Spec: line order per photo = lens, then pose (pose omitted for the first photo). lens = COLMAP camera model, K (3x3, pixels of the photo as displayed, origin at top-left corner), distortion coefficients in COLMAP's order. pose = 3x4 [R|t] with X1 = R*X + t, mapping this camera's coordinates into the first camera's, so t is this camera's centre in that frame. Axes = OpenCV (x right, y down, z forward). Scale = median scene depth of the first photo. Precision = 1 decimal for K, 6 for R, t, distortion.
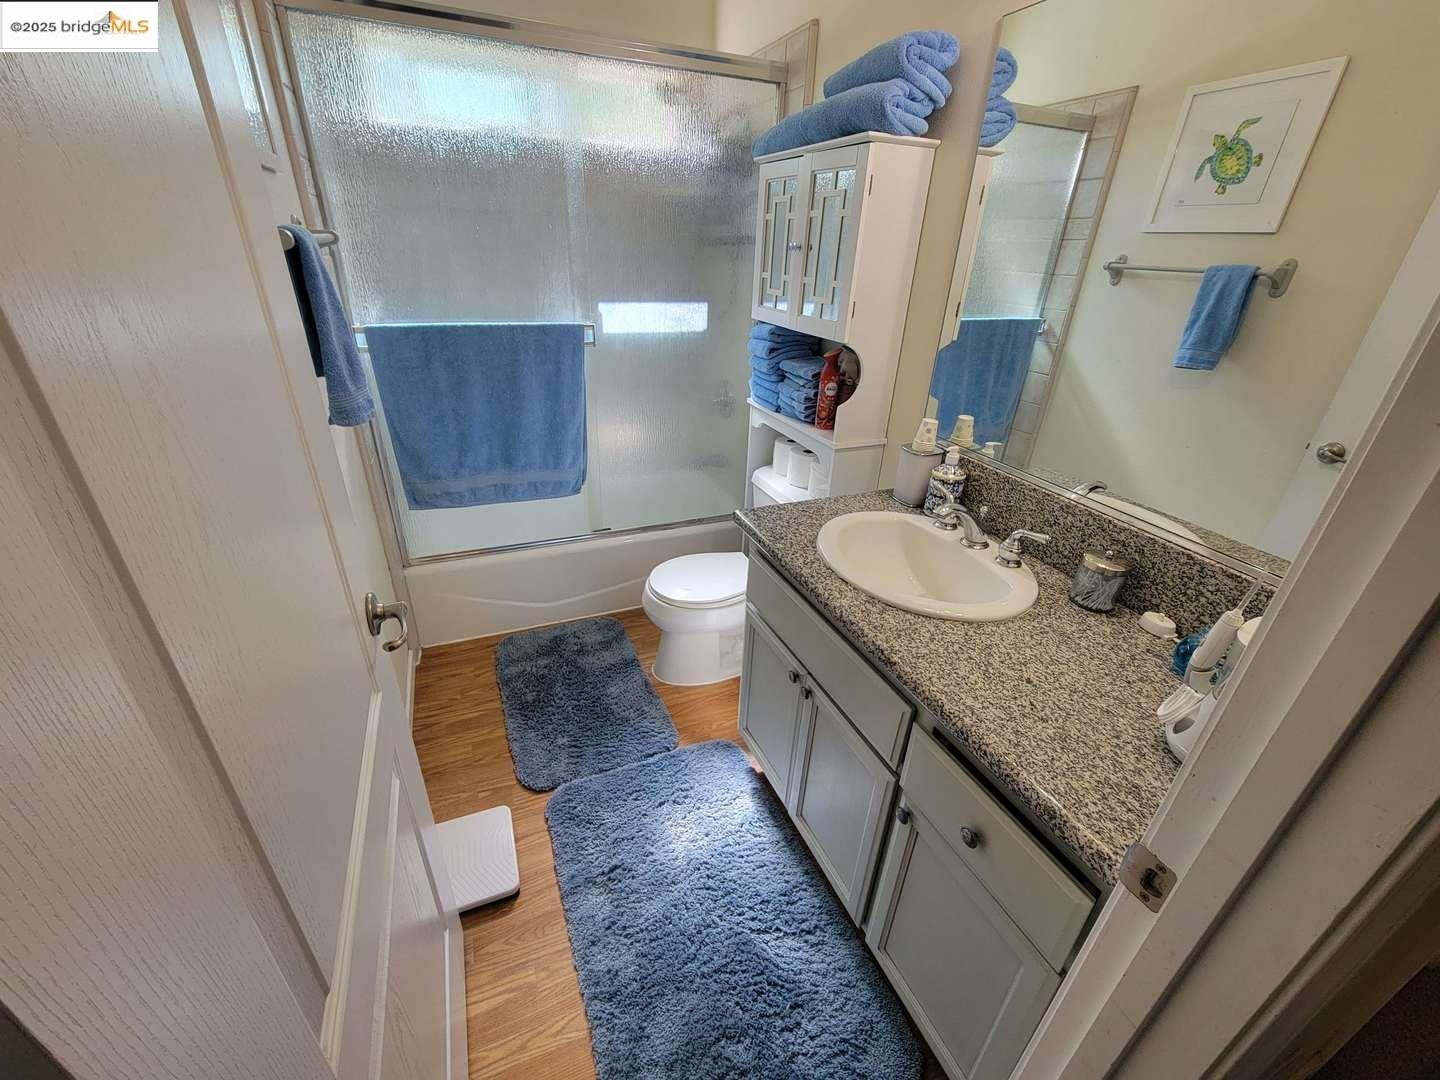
lens RADIAL K [[586.7, 0, 715.6], [0, 586.7, 543.0], [0, 0, 1]] dist [-0.003992, 0.000923]
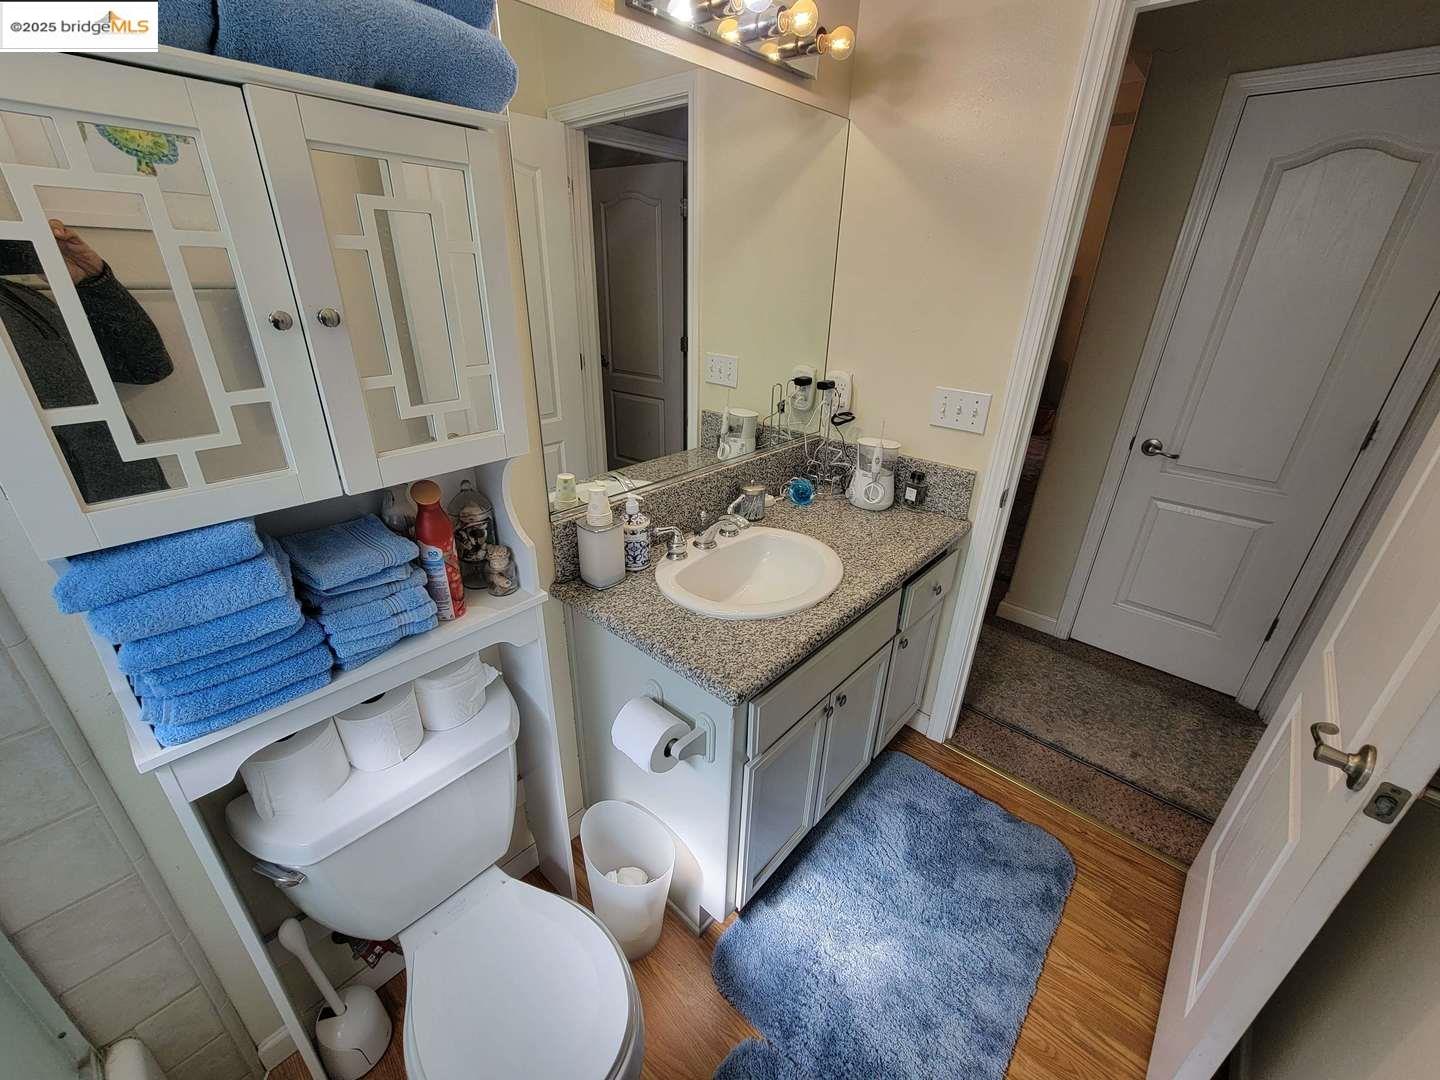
lens RADIAL K [[583.3, 0, 716.8], [0, 583.3, 539.9], [0, 0, 1]] dist [-0.005651, -0.000407]
pose [[-0.421659, -0.419227, 0.804023, -0.516710], [0.376464, 0.725731, 0.575837, -0.703656], [-0.824911, 0.545493, -0.148187, 1.232045]]
